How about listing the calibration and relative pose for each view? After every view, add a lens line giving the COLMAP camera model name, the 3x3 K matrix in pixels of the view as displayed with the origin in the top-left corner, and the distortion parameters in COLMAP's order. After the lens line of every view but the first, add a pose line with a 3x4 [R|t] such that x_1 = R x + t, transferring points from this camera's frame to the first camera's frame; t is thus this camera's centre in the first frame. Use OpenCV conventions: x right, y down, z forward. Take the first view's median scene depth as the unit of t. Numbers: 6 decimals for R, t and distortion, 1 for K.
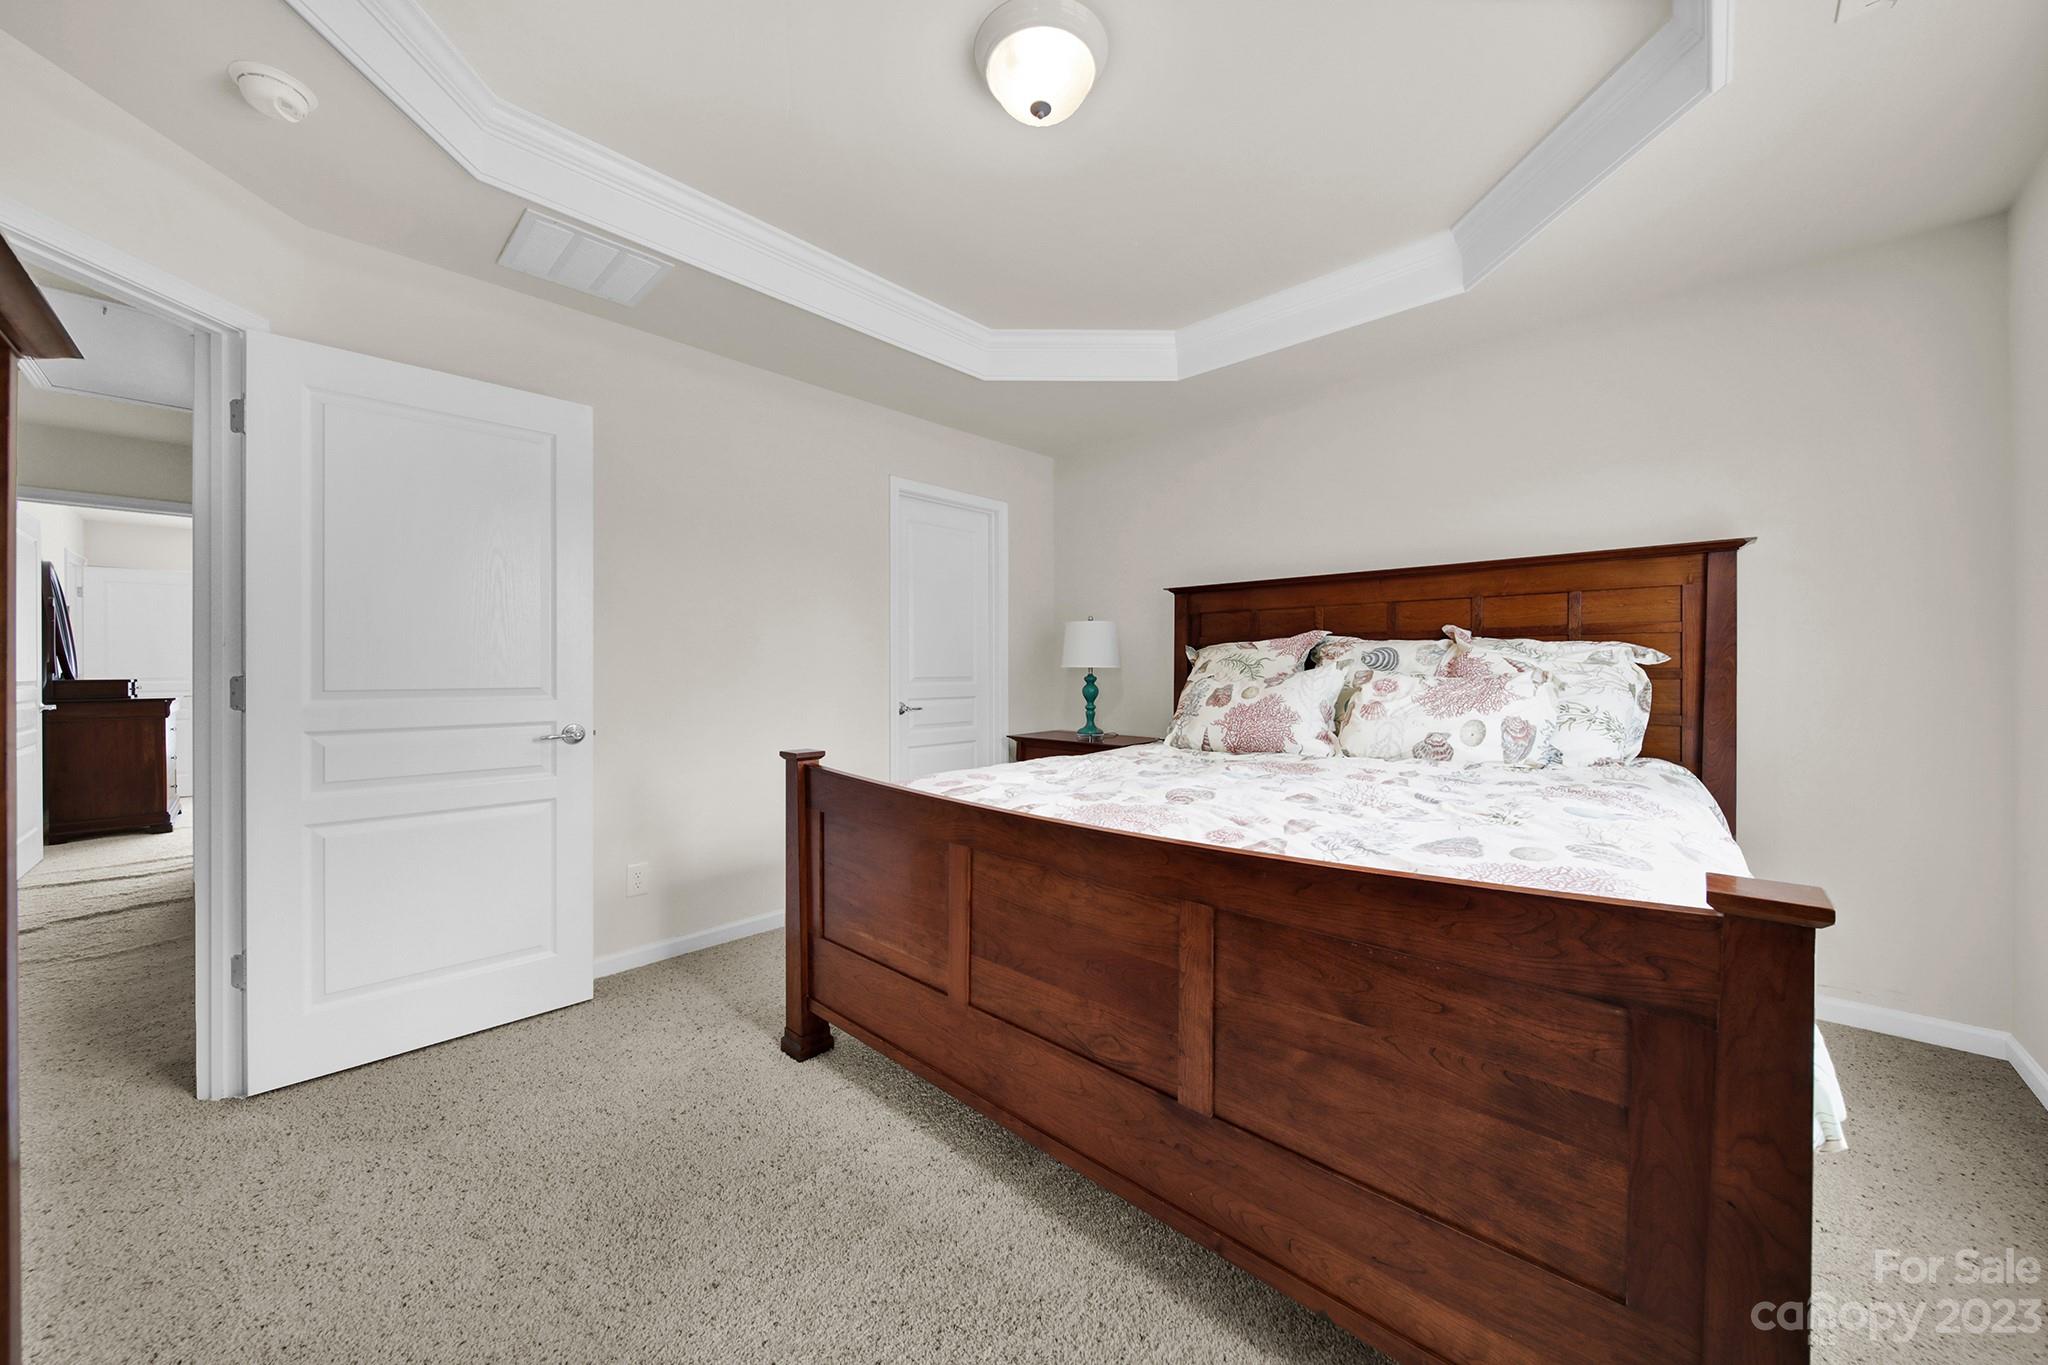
lens RADIAL K [[733.6, 0, 1021.0], [0, 733.6, 675.1], [0, 0, 1]] dist [-0.001026, -0.000326]
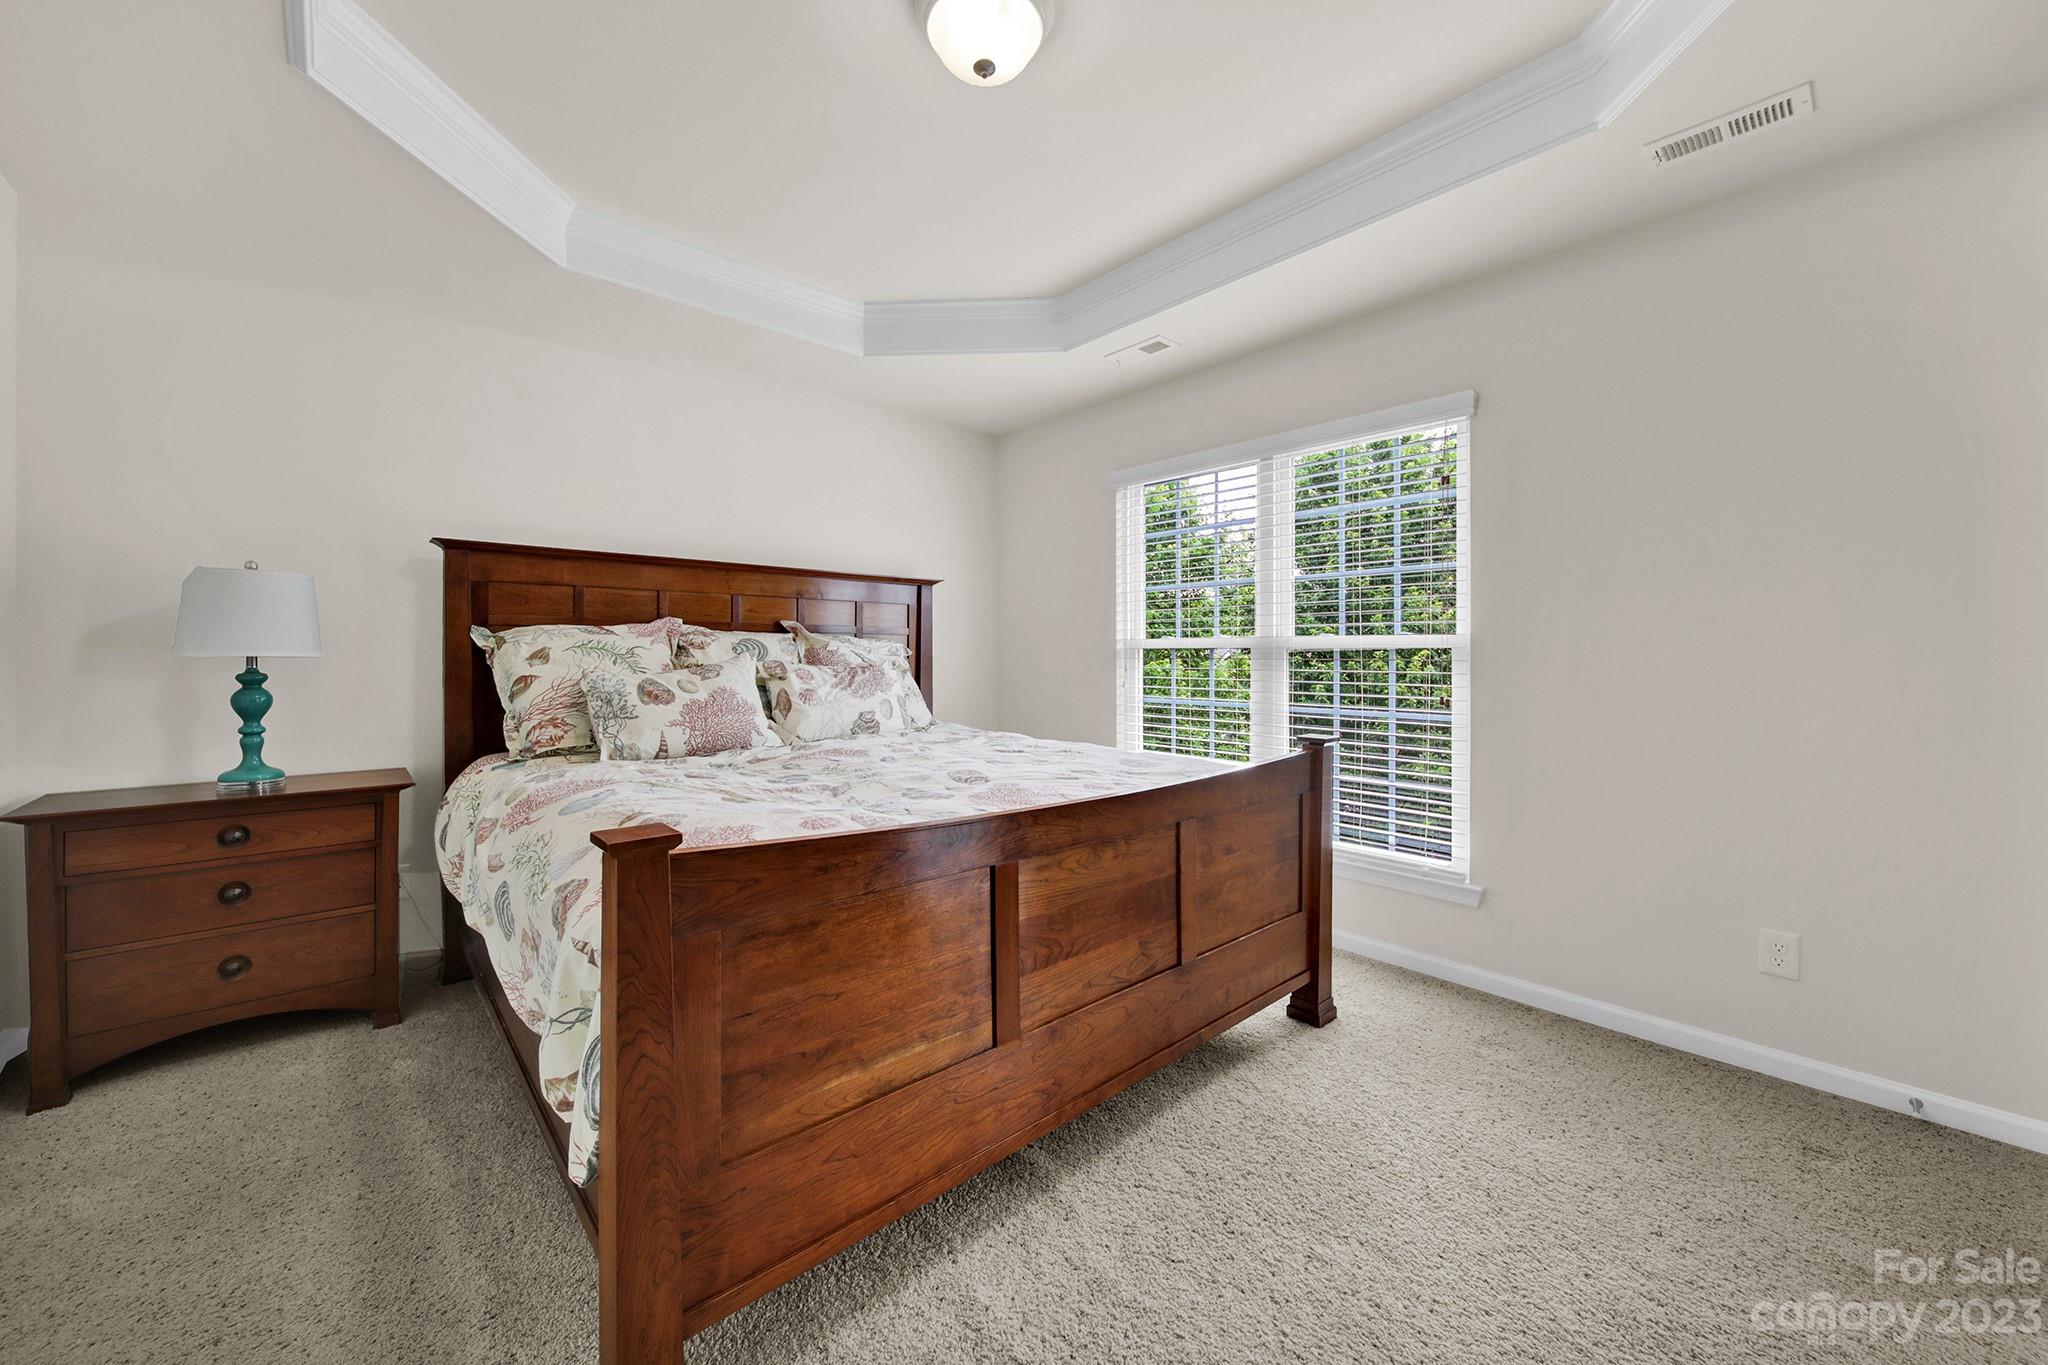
lens RADIAL K [[768.4, 0, 1026.5], [0, 768.4, 662.0], [0, 0, 1]] dist [-0.000107, -0.000038]
pose [[0.075208, -0.006950, 0.997144, -0.556116], [0.005449, 0.999964, 0.006558, -0.008904], [-0.997153, 0.004941, 0.075243, 0.505364]]
